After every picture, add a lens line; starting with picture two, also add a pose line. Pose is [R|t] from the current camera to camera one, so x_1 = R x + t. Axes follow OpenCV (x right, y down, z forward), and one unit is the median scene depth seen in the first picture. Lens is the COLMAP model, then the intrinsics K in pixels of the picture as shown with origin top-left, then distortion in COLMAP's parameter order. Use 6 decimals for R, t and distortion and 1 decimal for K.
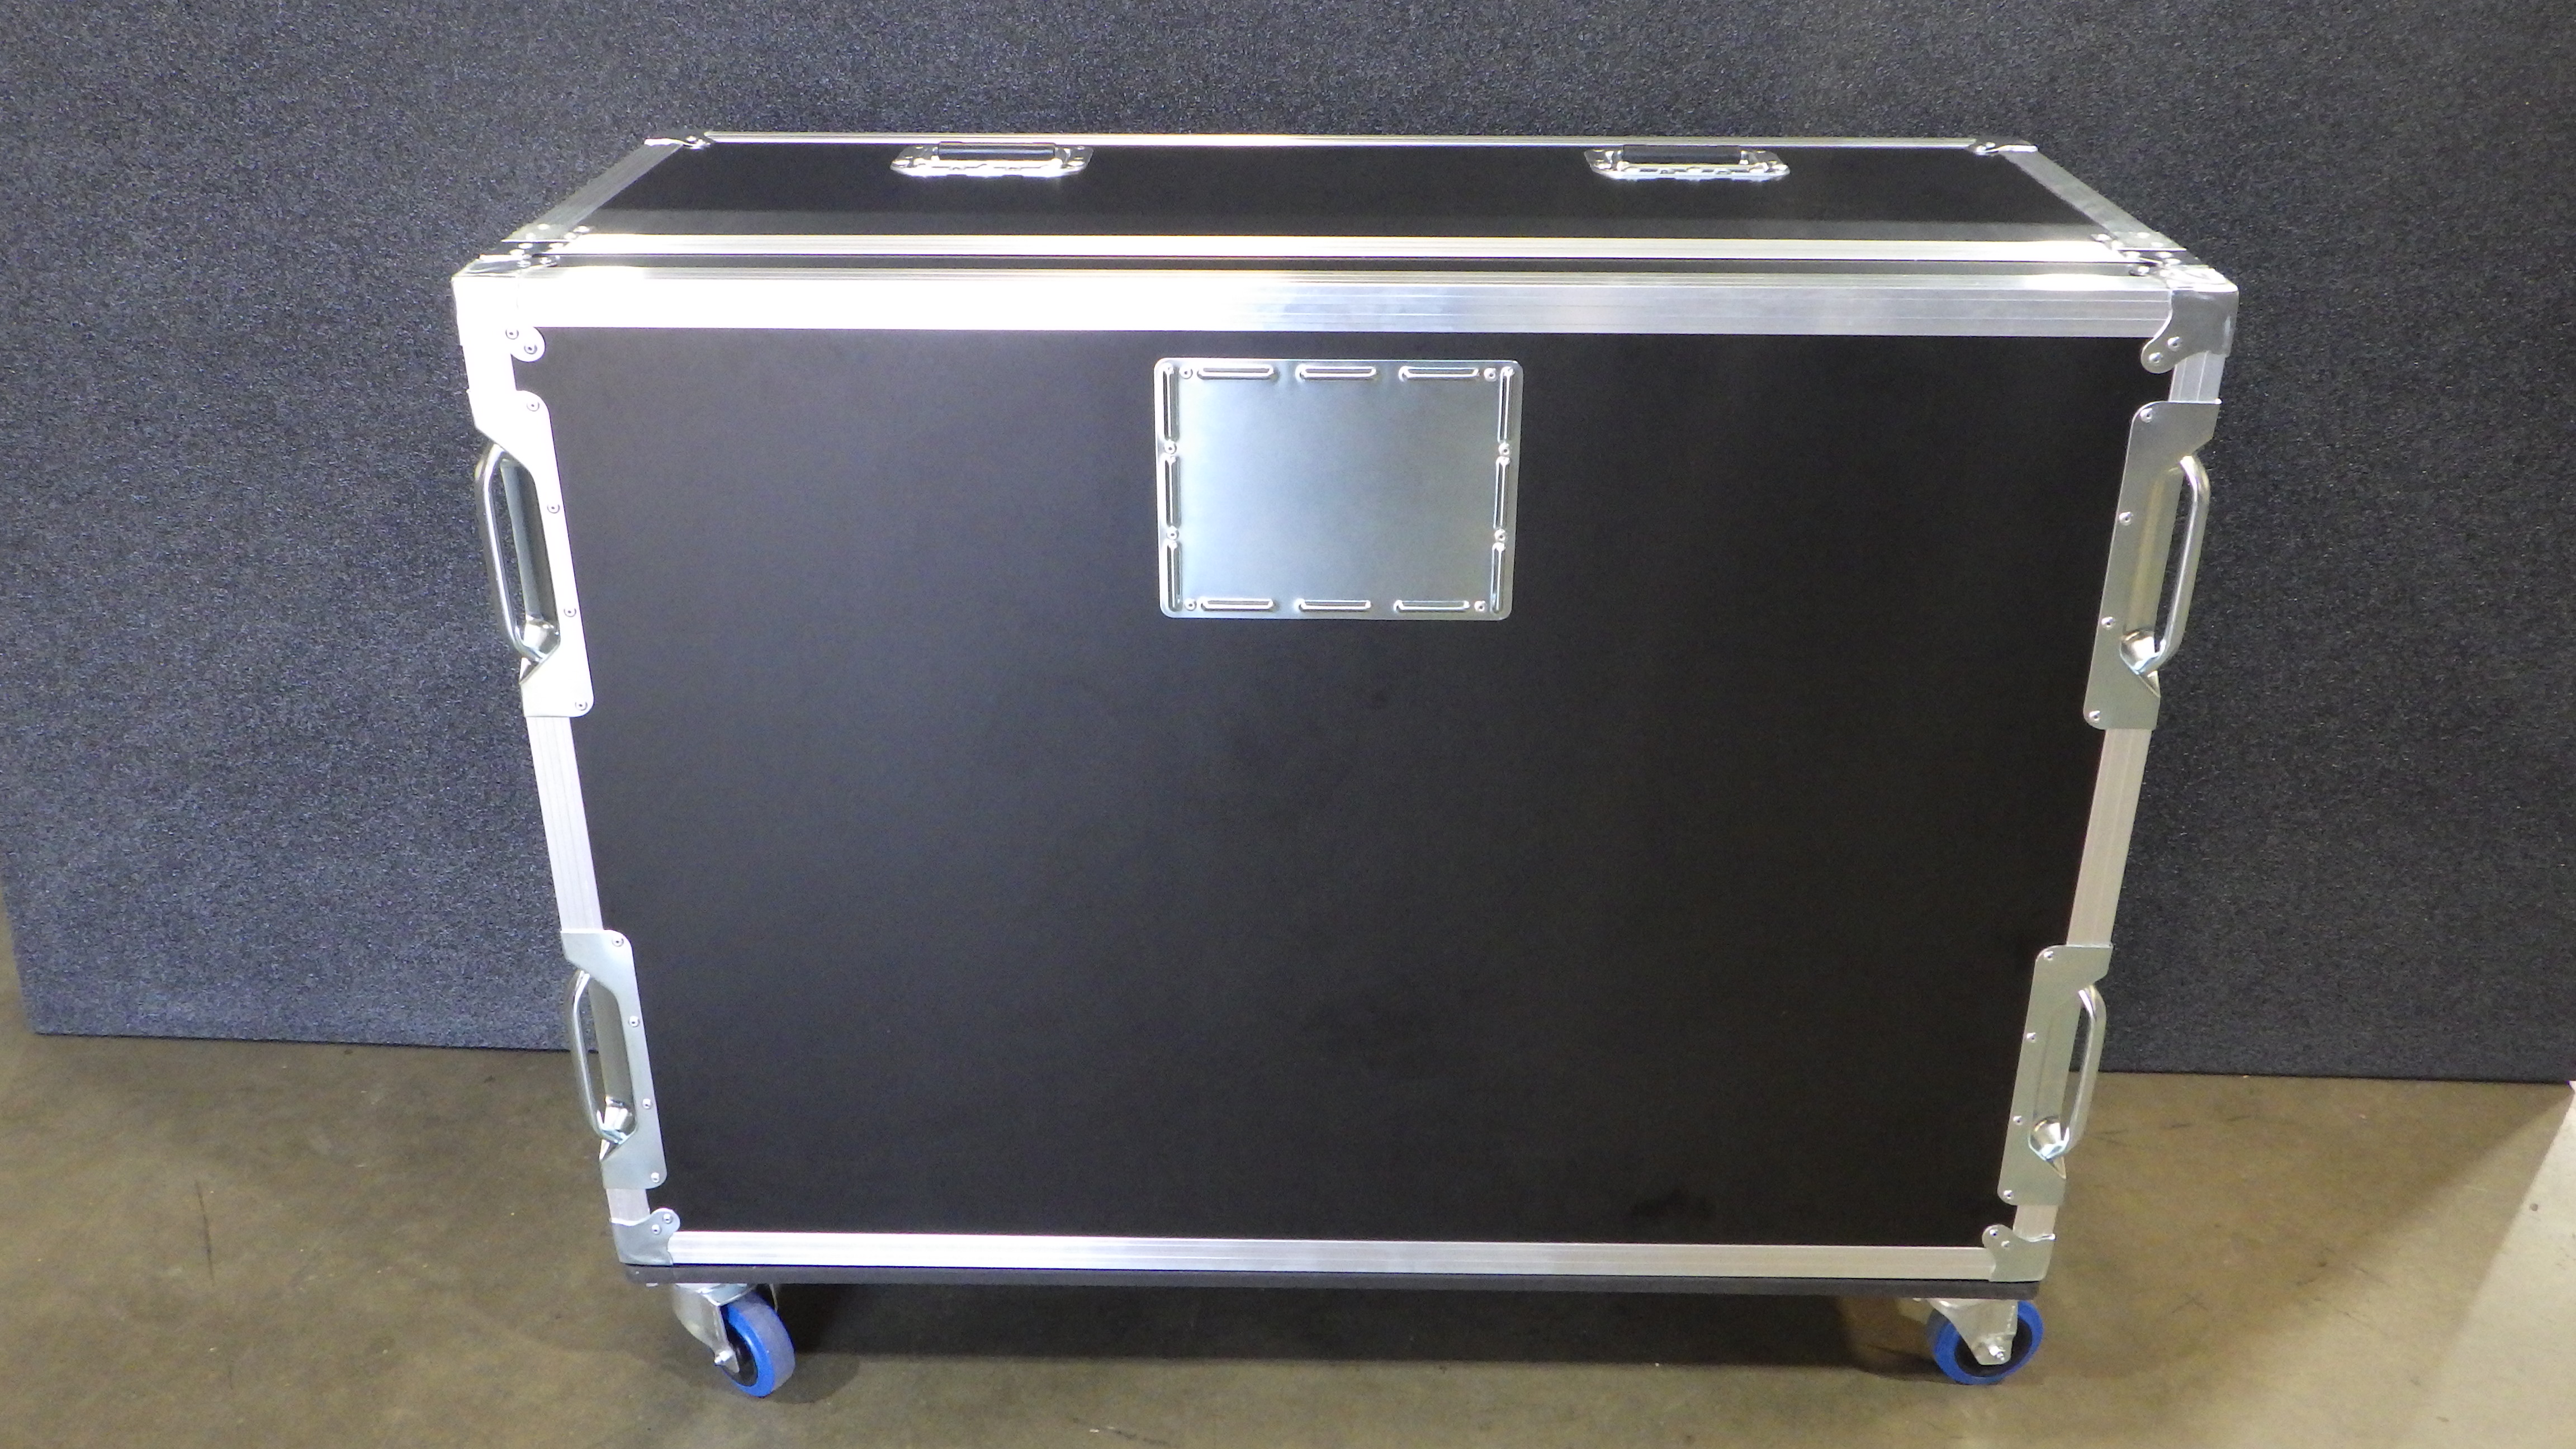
lens RADIAL K [[2141.7, 0, 1290.8], [0, 2141.7, 690.1], [0, 0, 1]] dist [-0.006203, 0.000209]
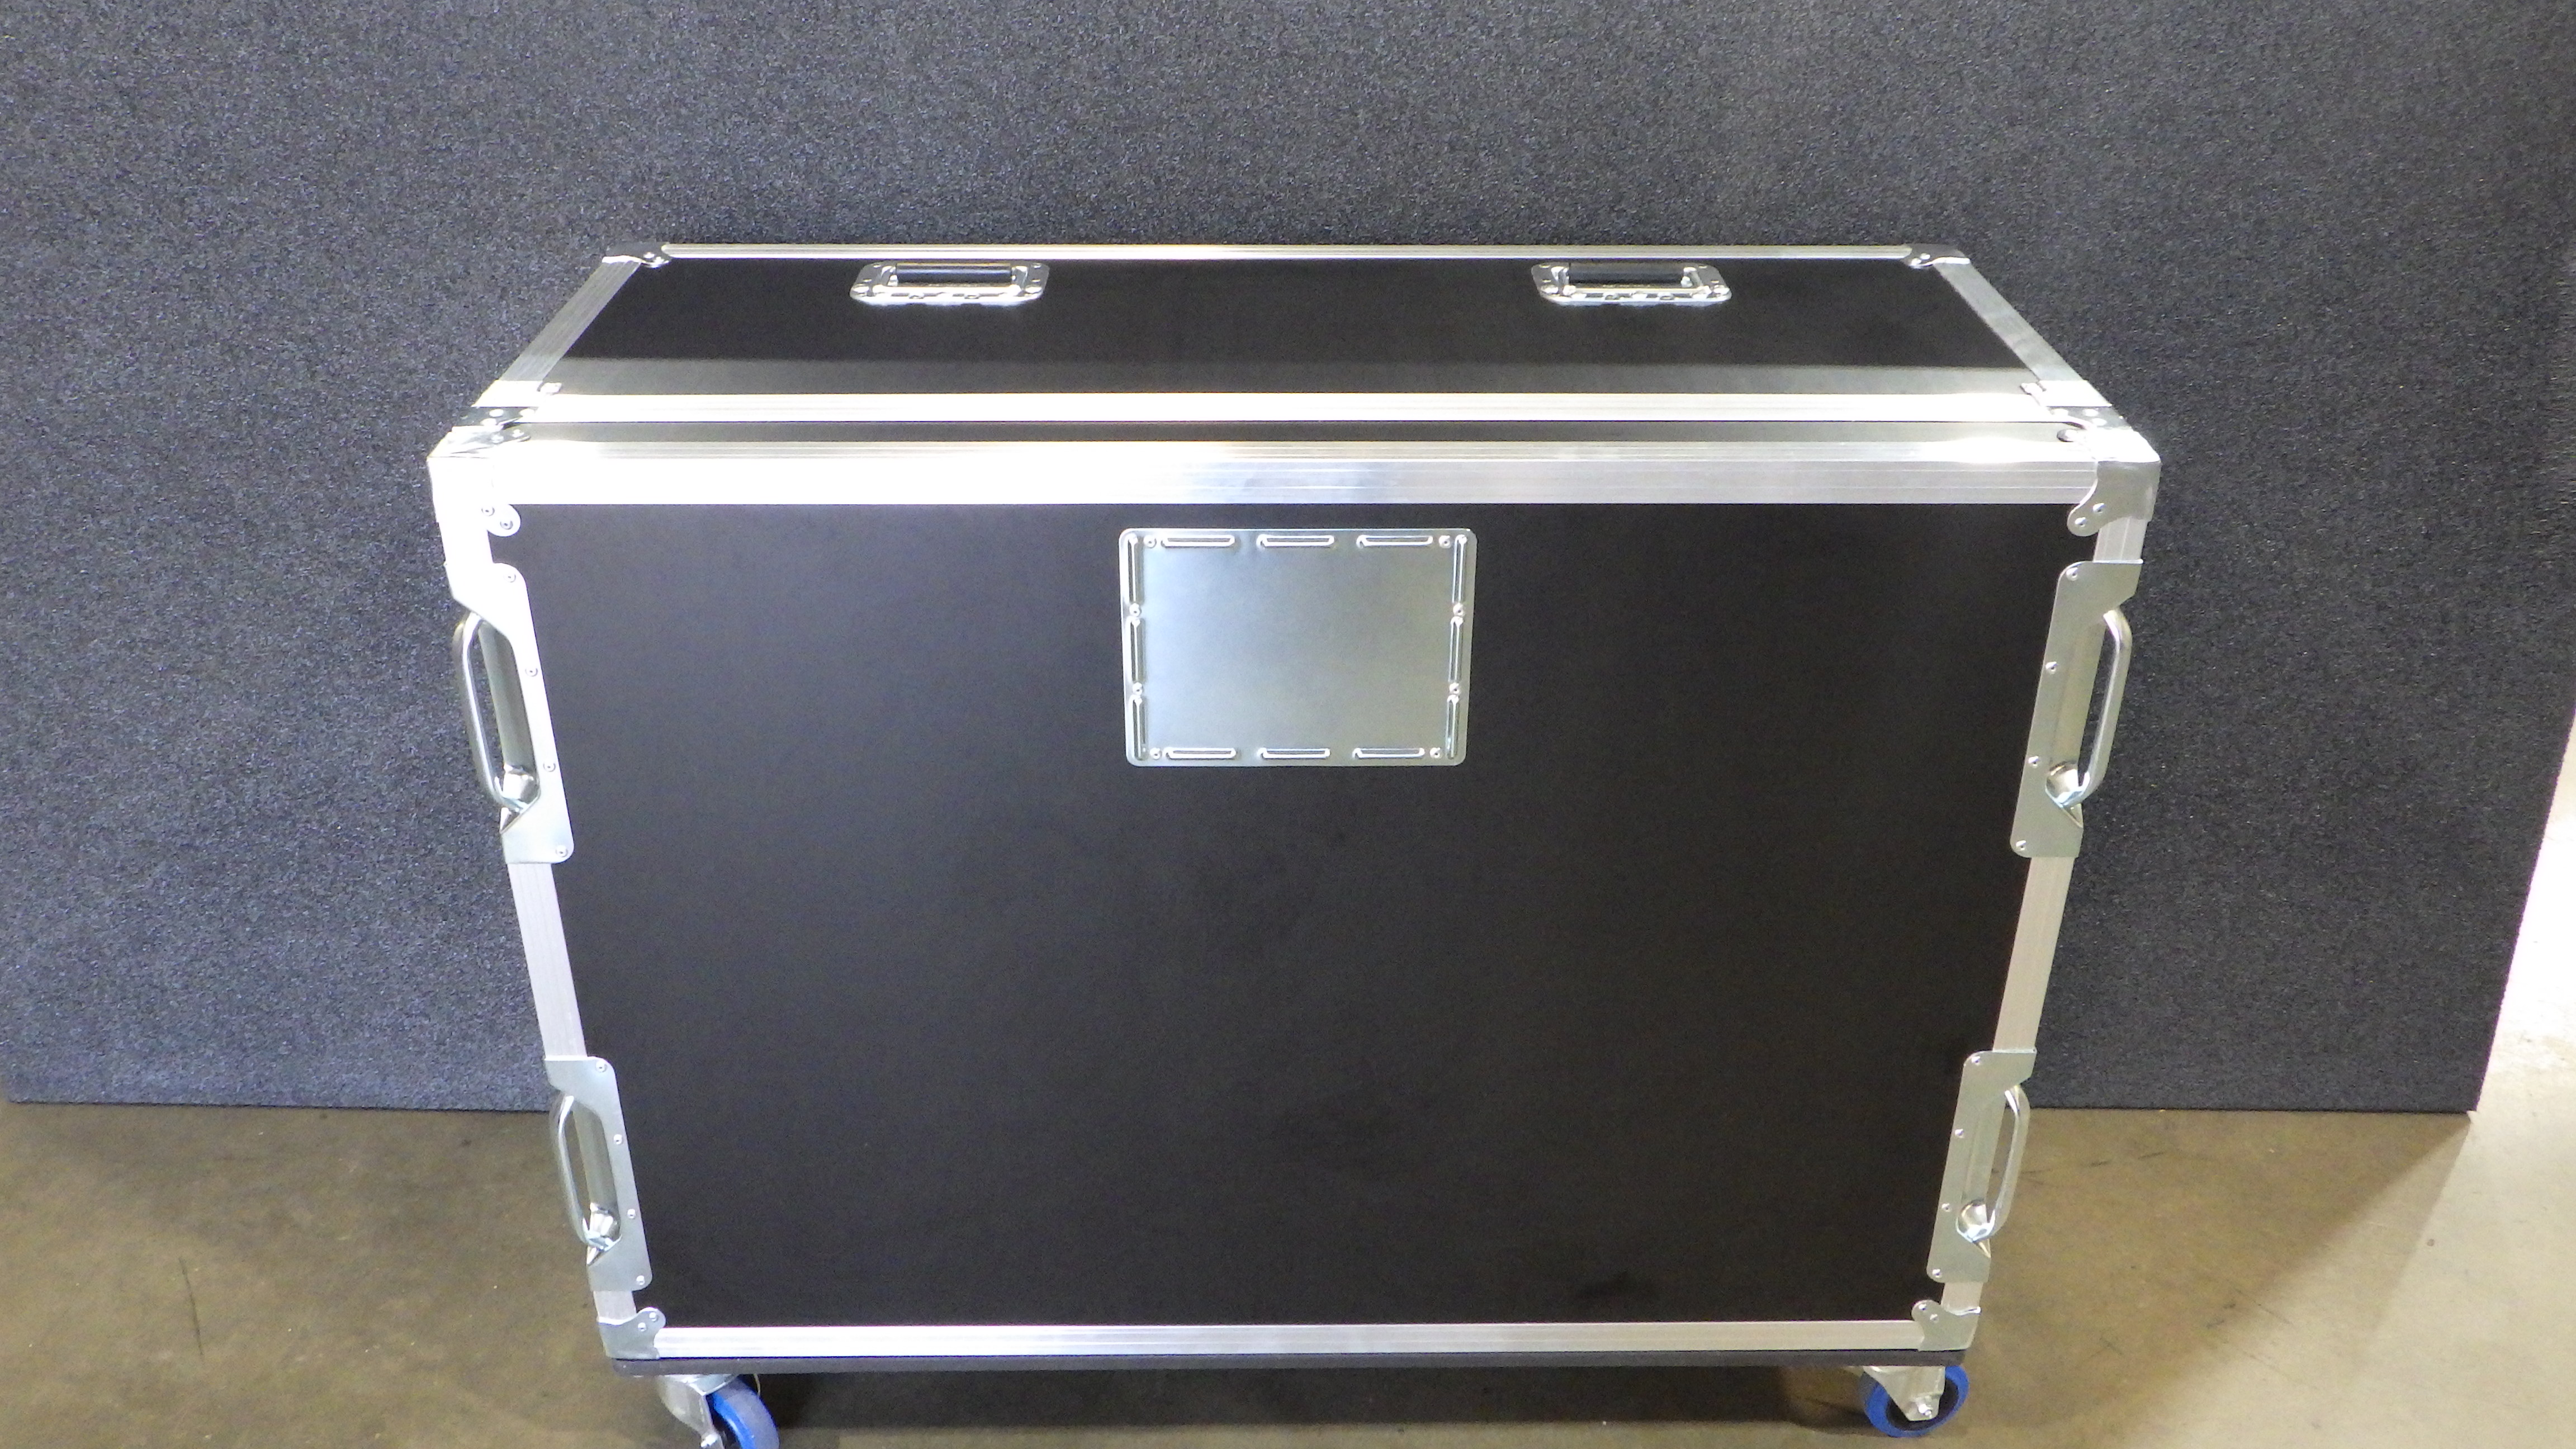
lens RADIAL K [[2150.4, 0, 1289.1], [0, 2150.4, 669.6], [0, 0, 1]] dist [-0.006205, 0.000331]
pose [[0.999496, -0.011279, 0.029685, -0.010432], [0.009756, 0.998654, 0.050950, -0.107028], [-0.030220, -0.050634, 0.998260, -0.028459]]
